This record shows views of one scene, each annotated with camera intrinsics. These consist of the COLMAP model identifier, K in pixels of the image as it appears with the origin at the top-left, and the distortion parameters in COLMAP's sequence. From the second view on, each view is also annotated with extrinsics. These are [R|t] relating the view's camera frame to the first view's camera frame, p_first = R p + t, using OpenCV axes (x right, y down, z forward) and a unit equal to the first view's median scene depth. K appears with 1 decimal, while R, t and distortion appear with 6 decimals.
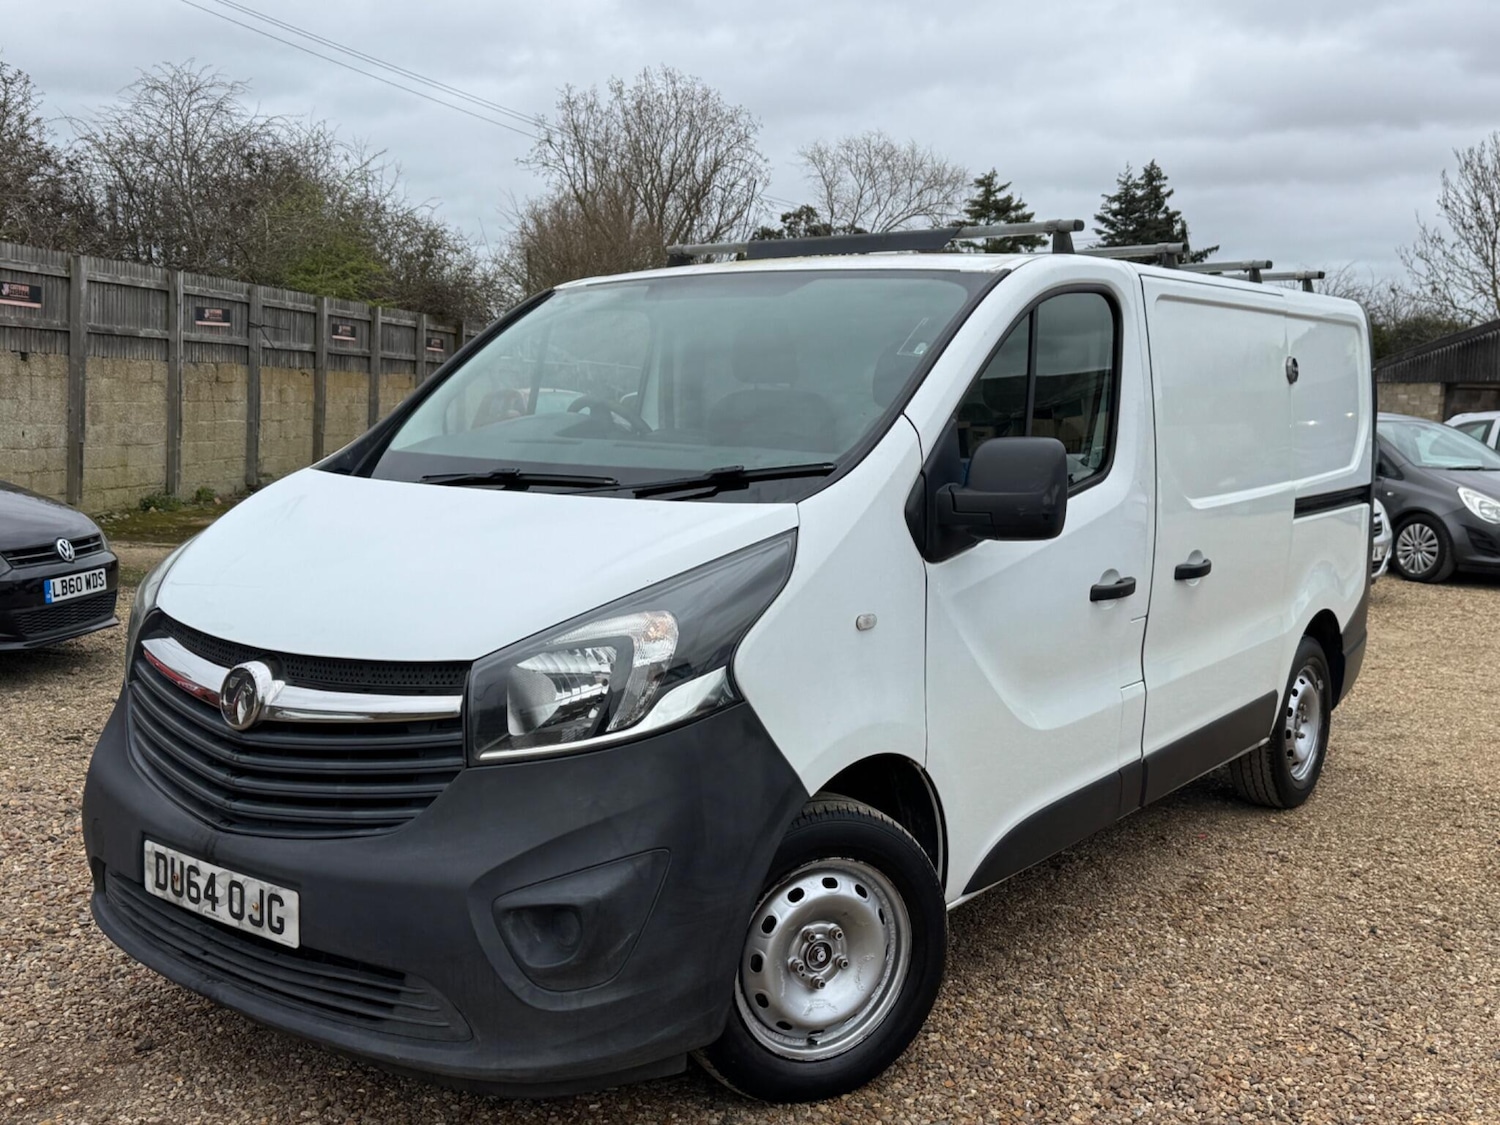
lens RADIAL K [[1479.4, 0, 749.0], [0, 1479.4, 560.6], [0, 0, 1]] dist [0.157941, -0.293835]
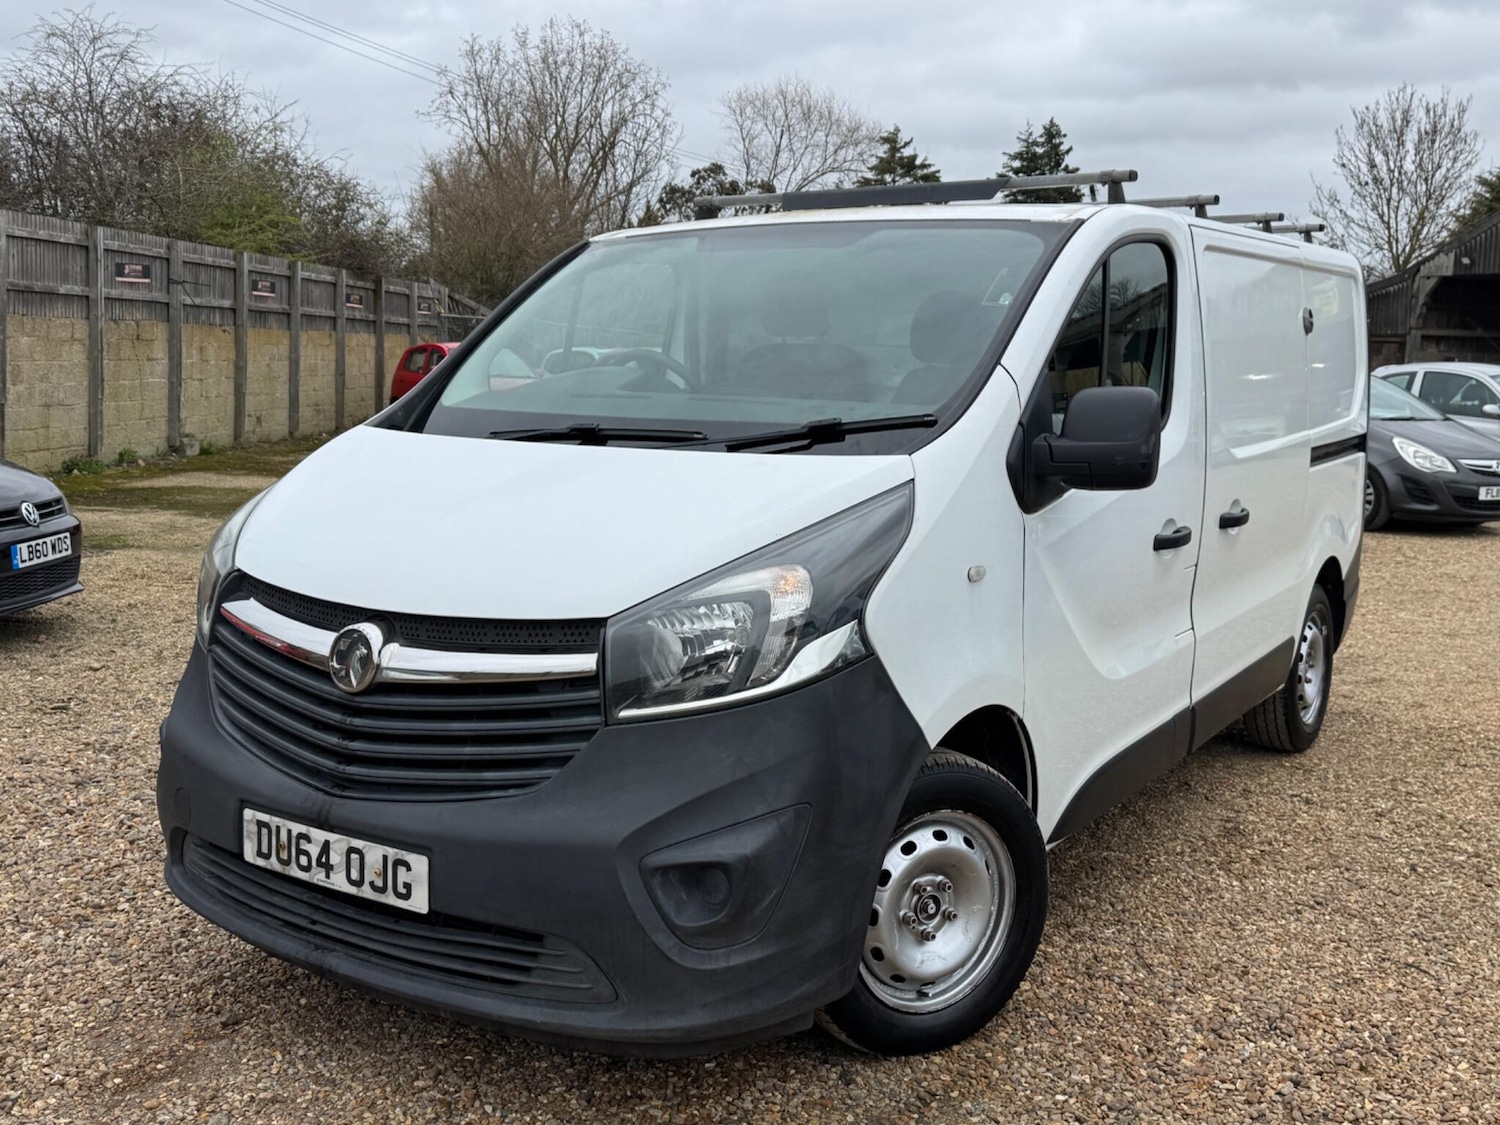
lens RADIAL K [[1483.0, 0, 757.2], [0, 1483.0, 535.8], [0, 0, 1]] dist [0.150055, -0.272091]
pose [[0.997817, -0.013164, 0.064719, -0.108574], [0.012389, 0.999847, 0.012362, 0.001602], [-0.064872, -0.011533, 0.997827, 0.009937]]
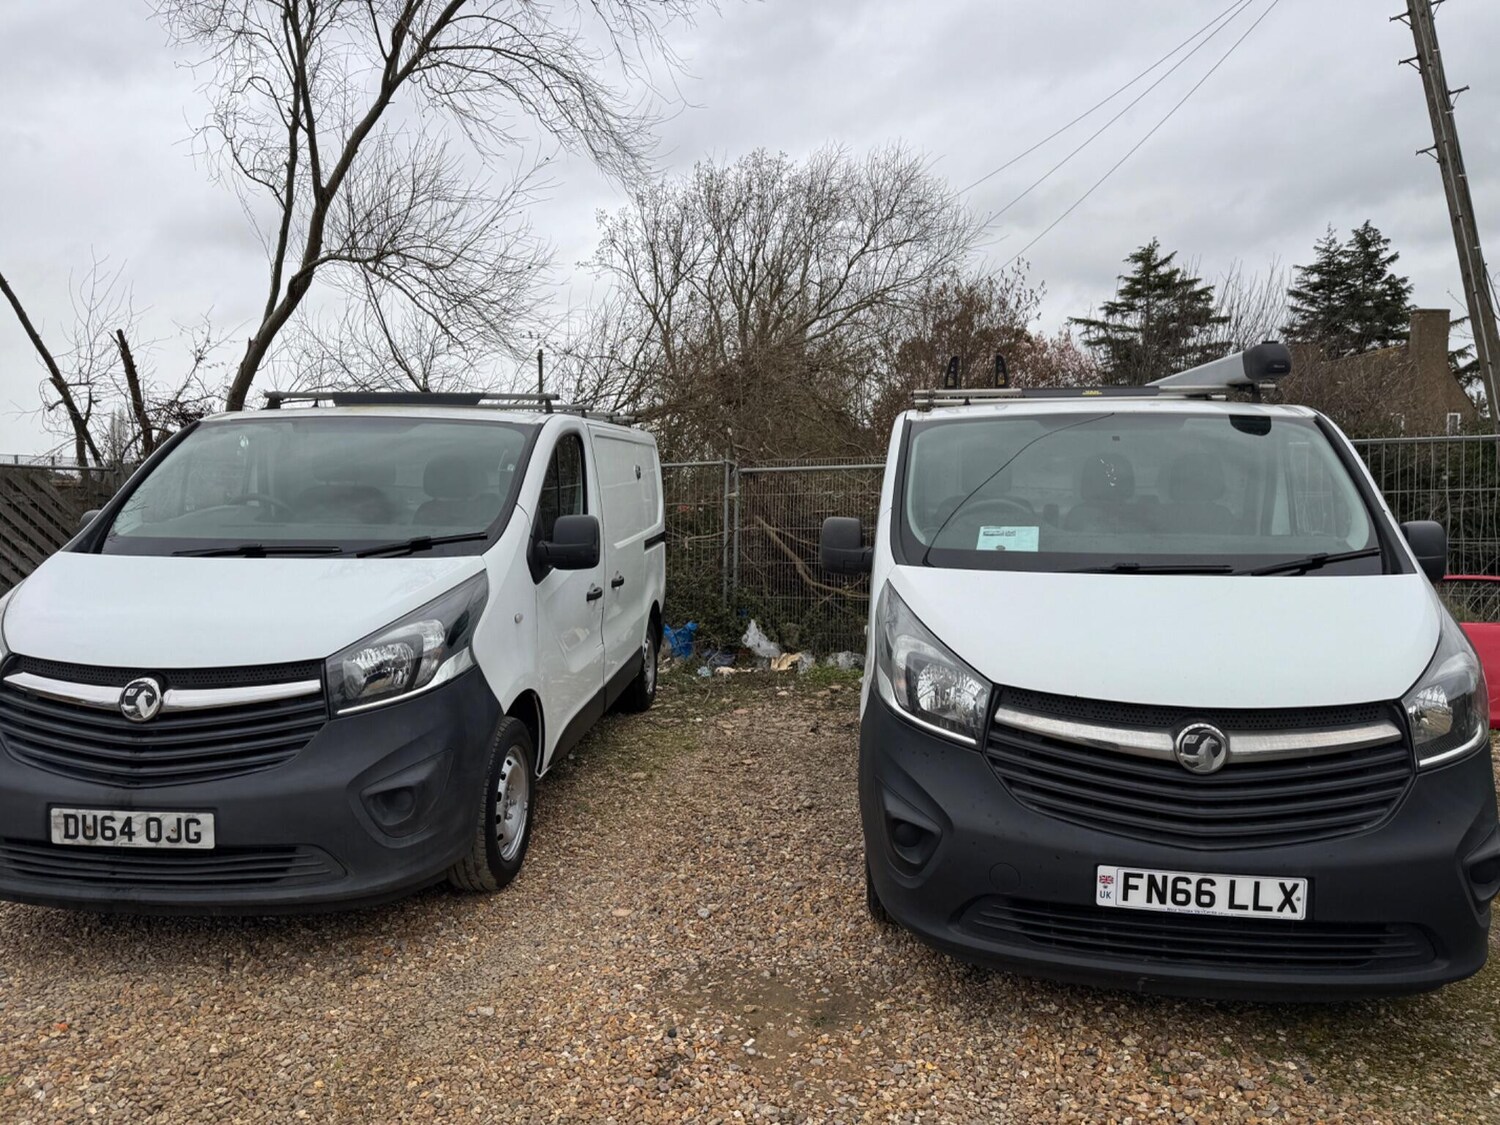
lens RADIAL K [[1022.3, 0, 766.2], [0, 1022.3, 560.7], [0, 0, 1]] dist [0.003549, -0.000296]
pose [[0.832314, -0.055653, 0.551503, -0.293104], [0.068937, 0.997615, -0.003368, -0.003230], [-0.550001, 0.040823, 0.834166, -0.183316]]
